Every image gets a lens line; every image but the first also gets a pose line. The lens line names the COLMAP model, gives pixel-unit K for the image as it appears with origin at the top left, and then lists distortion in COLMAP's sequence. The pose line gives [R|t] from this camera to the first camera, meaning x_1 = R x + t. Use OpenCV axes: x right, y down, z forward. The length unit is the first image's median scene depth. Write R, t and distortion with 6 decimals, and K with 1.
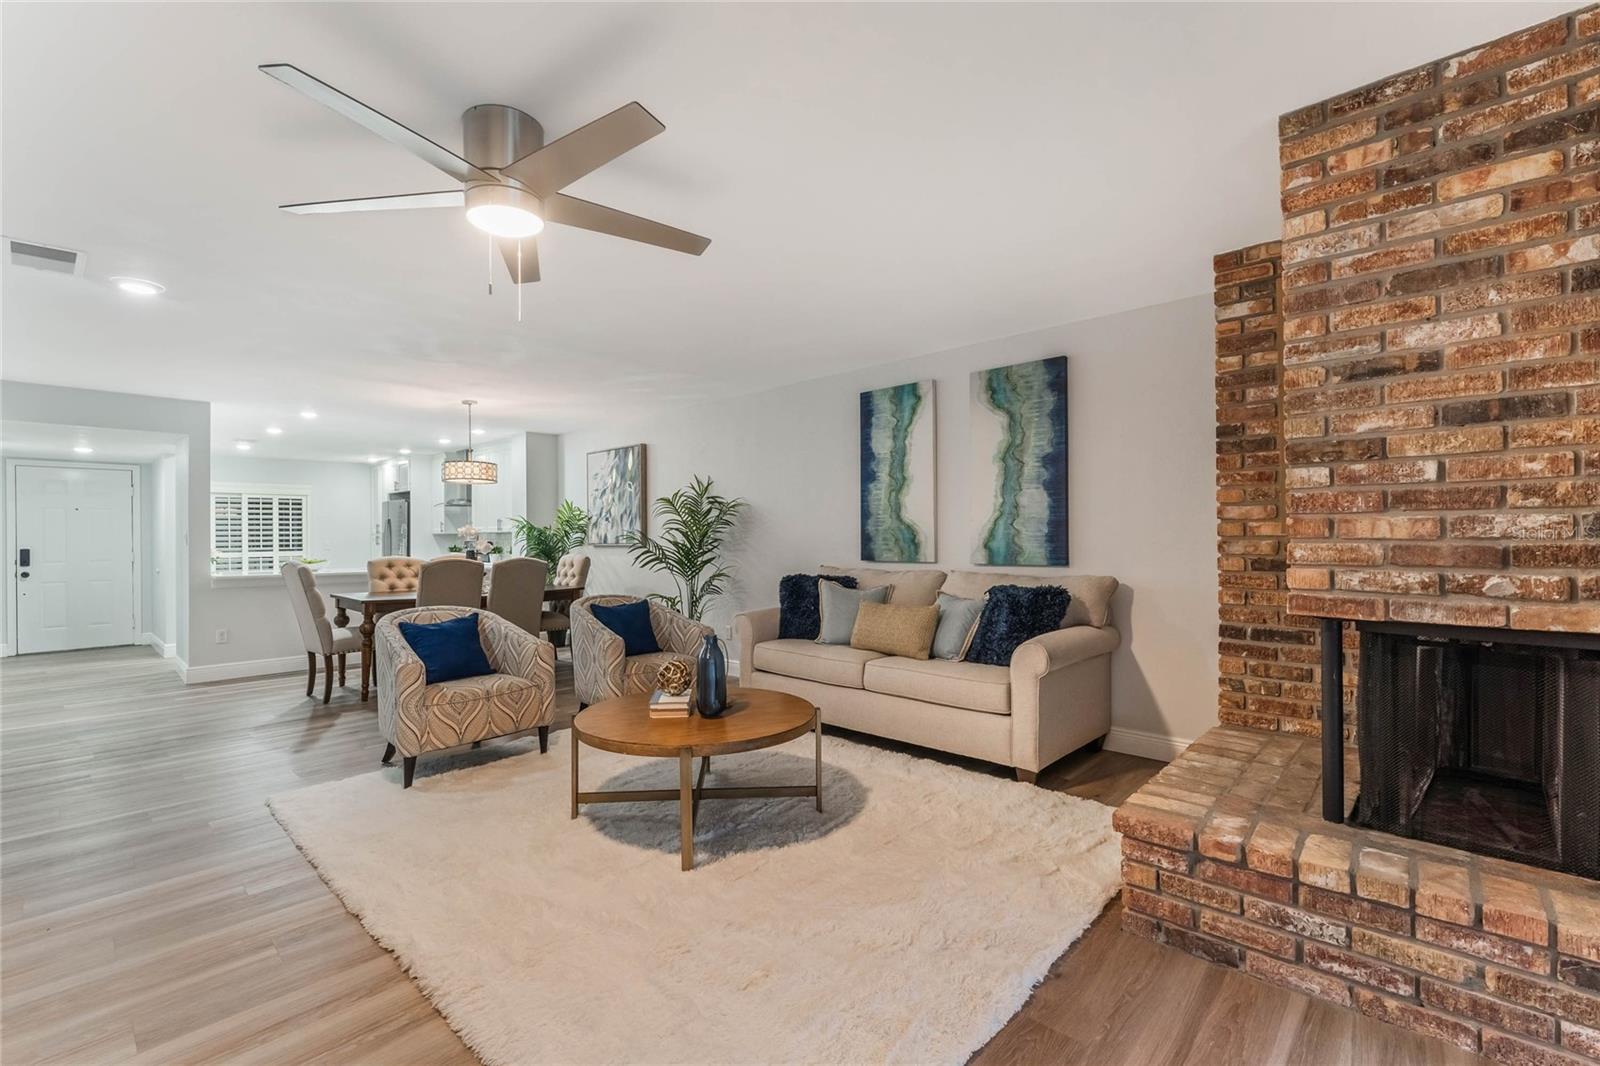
lens RADIAL K [[683.9, 0, 750.3], [0, 683.9, 530.7], [0, 0, 1]] dist [-0.001666, 0.001041]
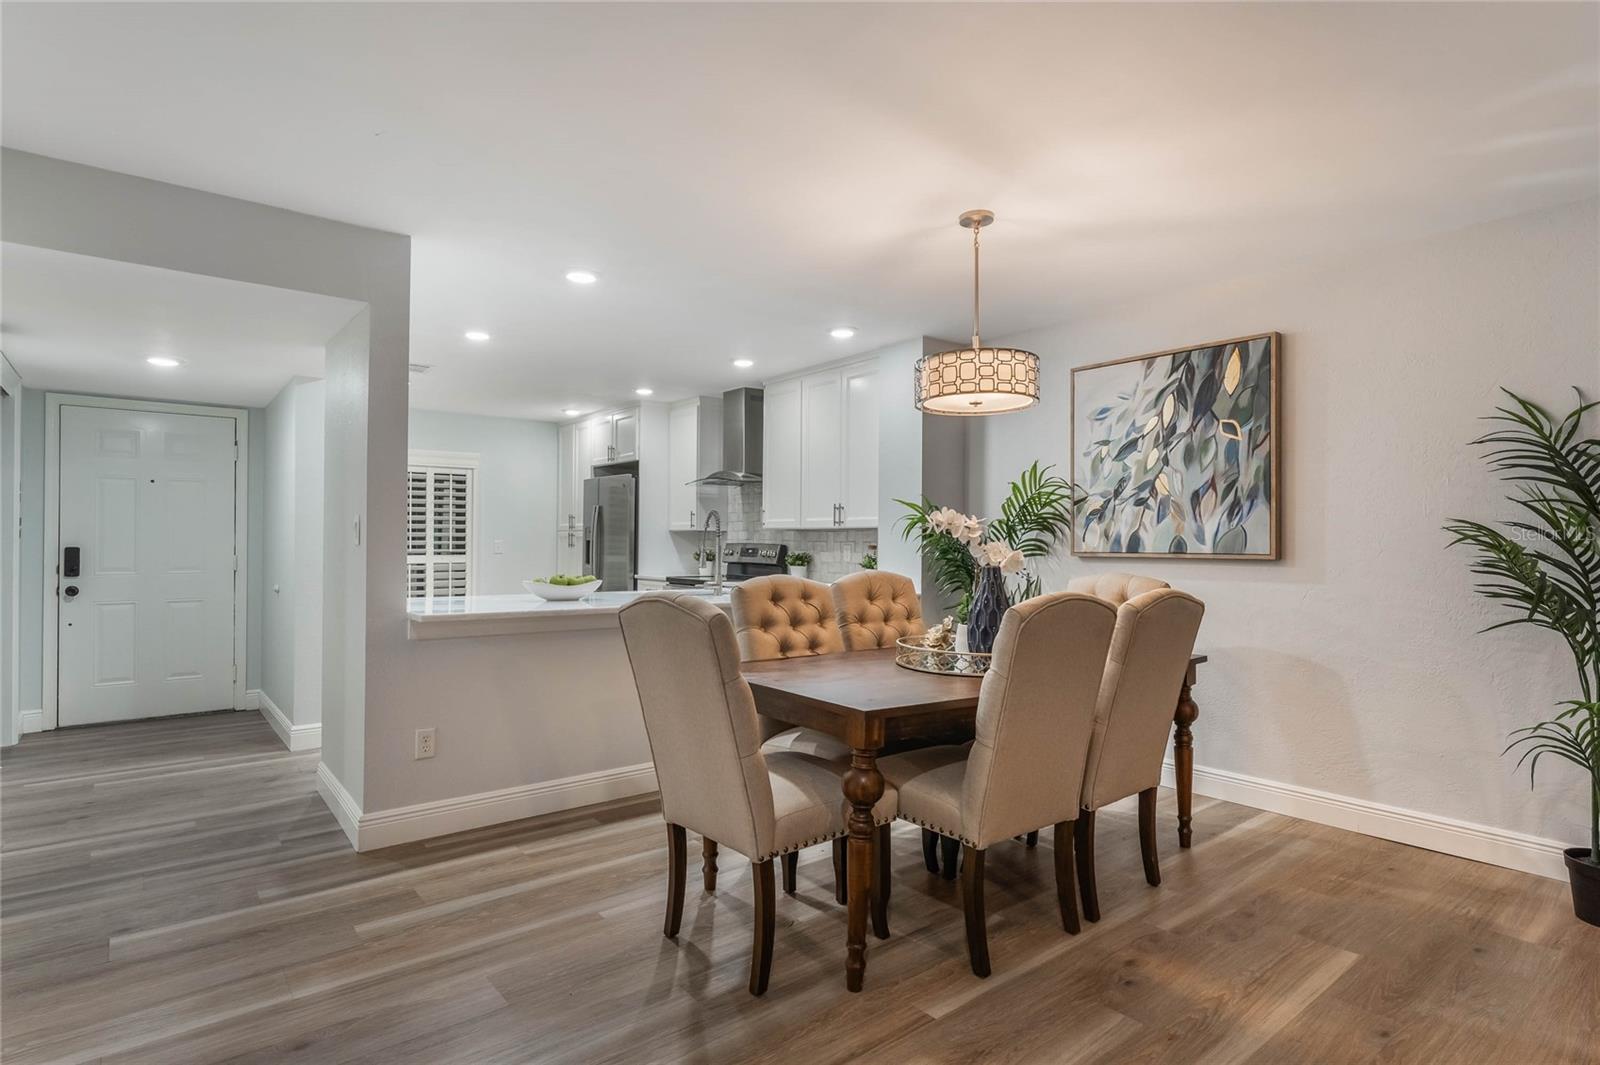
lens RADIAL K [[826.6, 0, 801.8], [0, 826.6, 532.8], [0, 0, 1]] dist [-0.006024, 0.001005]
pose [[0.993097, 0.011343, -0.116748, -0.572161], [-0.011338, 0.999935, 0.000711, 0.010990], [0.116748, 0.000617, 0.993161, 0.595356]]
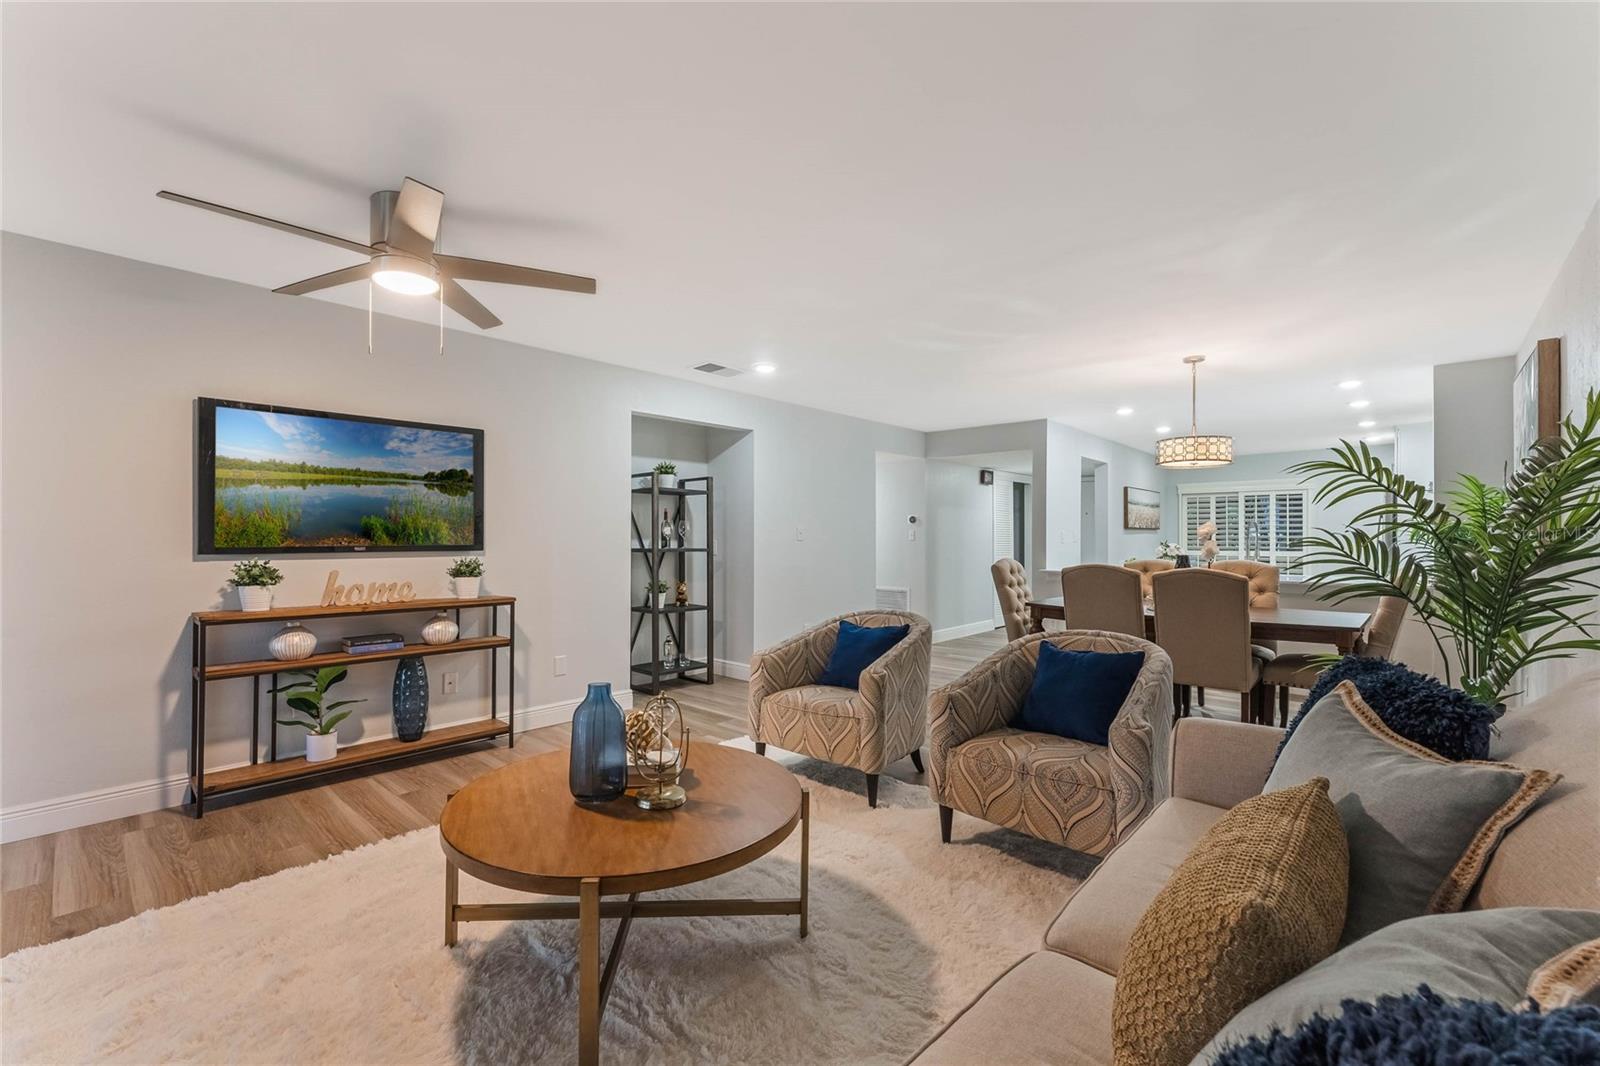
lens RADIAL K [[662.8, 0, 816.3], [0, 662.8, 538.9], [0, 0, 1]] dist [-0.000353, 0.000035]
pose [[0.036991, 0.021811, -0.999078, 0.366457], [0.001284, 0.999760, 0.021873, -0.011470], [0.999315, -0.002092, 0.036954, 0.707996]]
